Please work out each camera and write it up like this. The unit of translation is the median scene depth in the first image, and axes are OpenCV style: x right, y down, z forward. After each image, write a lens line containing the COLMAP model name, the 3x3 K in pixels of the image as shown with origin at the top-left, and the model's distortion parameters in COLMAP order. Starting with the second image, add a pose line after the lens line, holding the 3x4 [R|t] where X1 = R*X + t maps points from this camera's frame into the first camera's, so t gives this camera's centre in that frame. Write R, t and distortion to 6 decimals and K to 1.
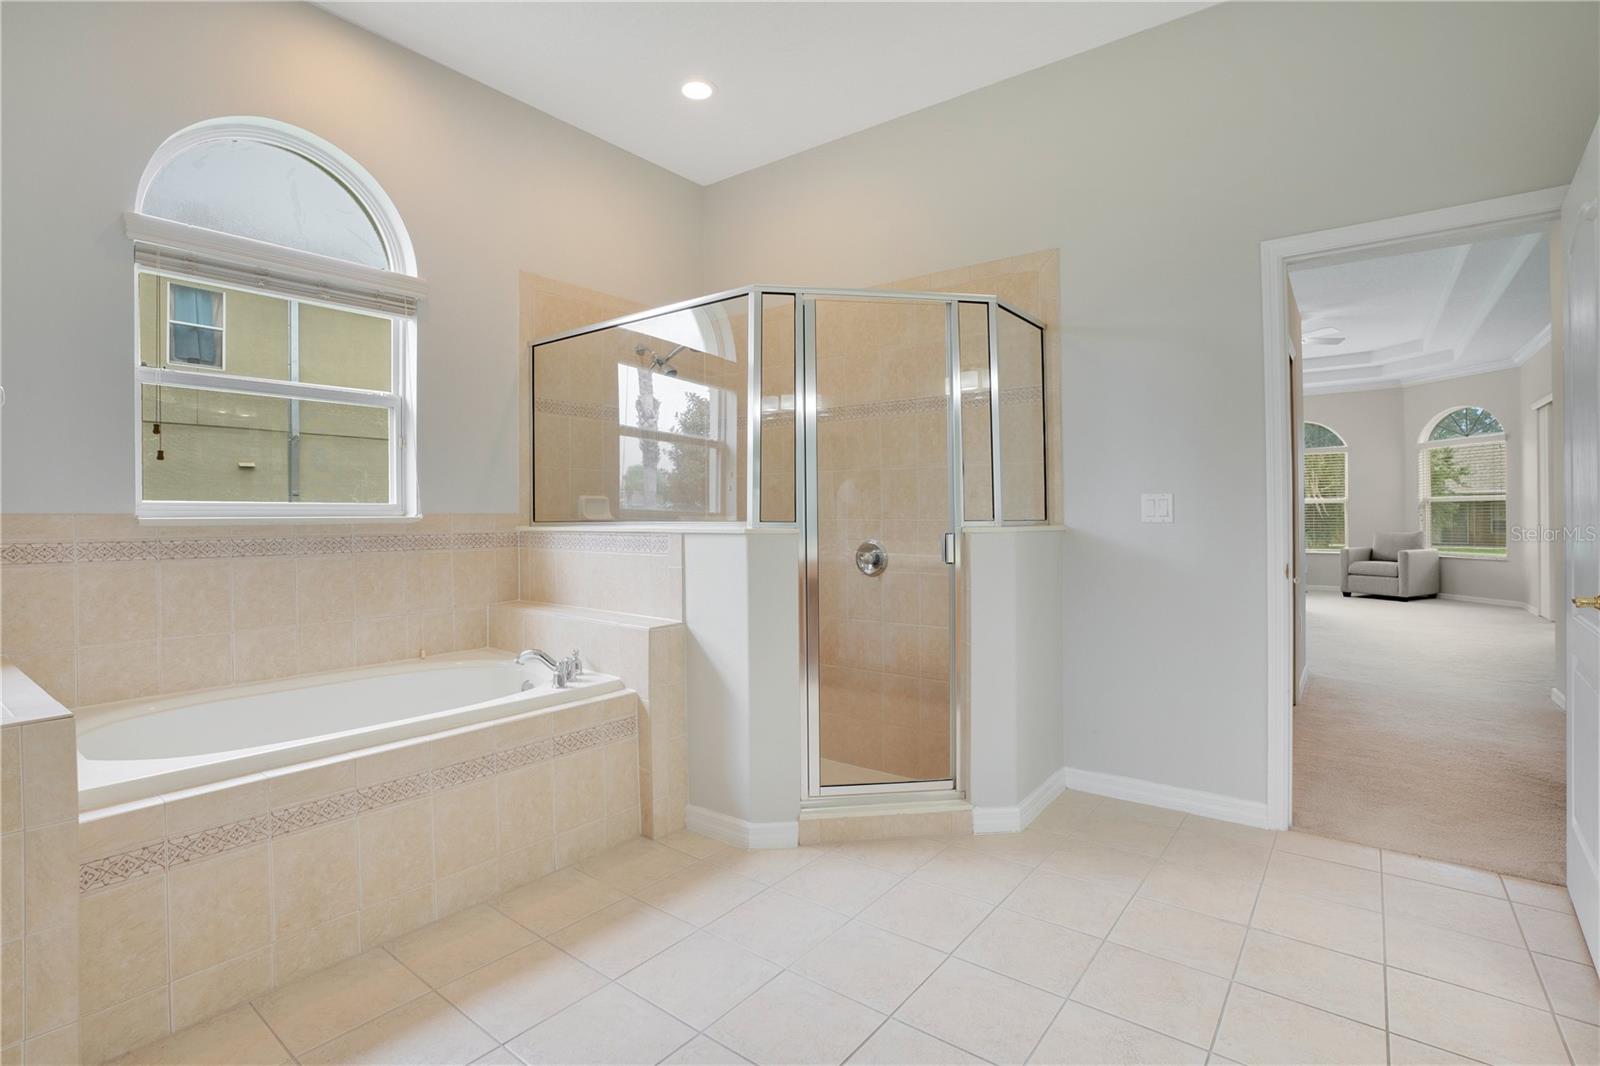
lens RADIAL K [[761.9, 0, 804.4], [0, 761.9, 512.3], [0, 0, 1]] dist [-0.063582, 0.028256]
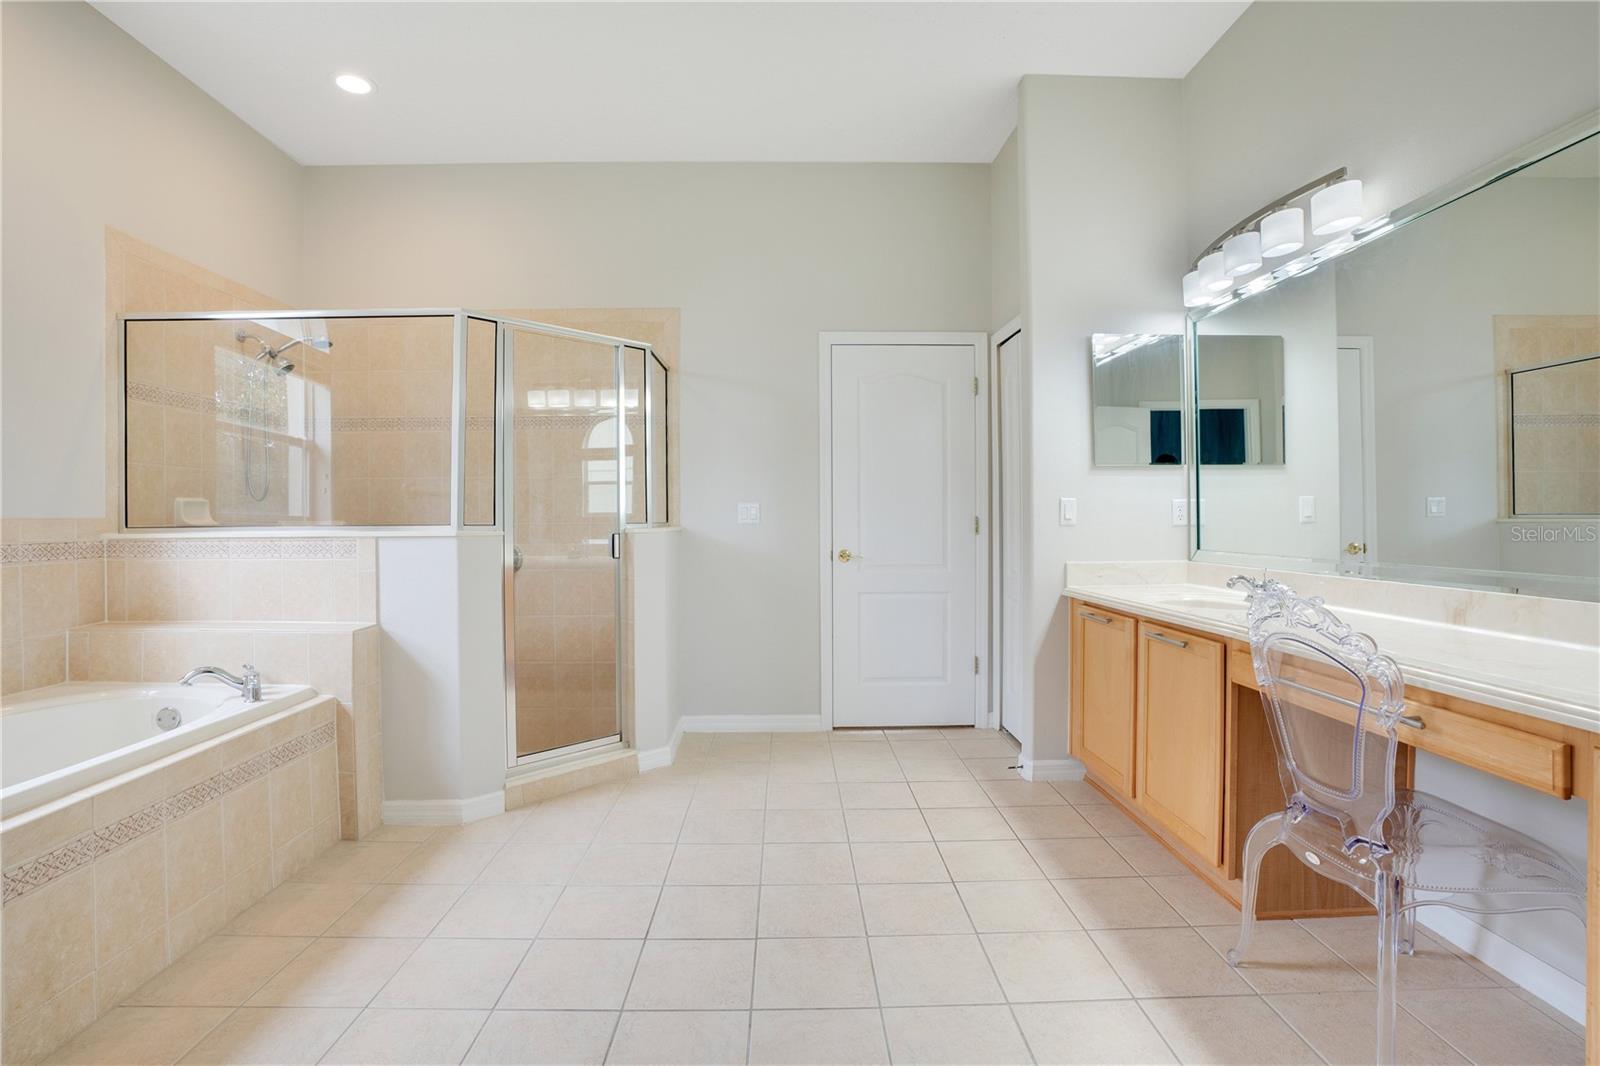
lens RADIAL K [[761.9, 0, 804.4], [0, 761.9, 512.3], [0, 0, 1]] dist [-0.063582, 0.028256]
pose [[0.776078, 0.002179, 0.630633, -0.355446], [-0.000107, 0.999994, -0.003323, -0.002754], [-0.630637, 0.002511, 0.776074, -0.150872]]
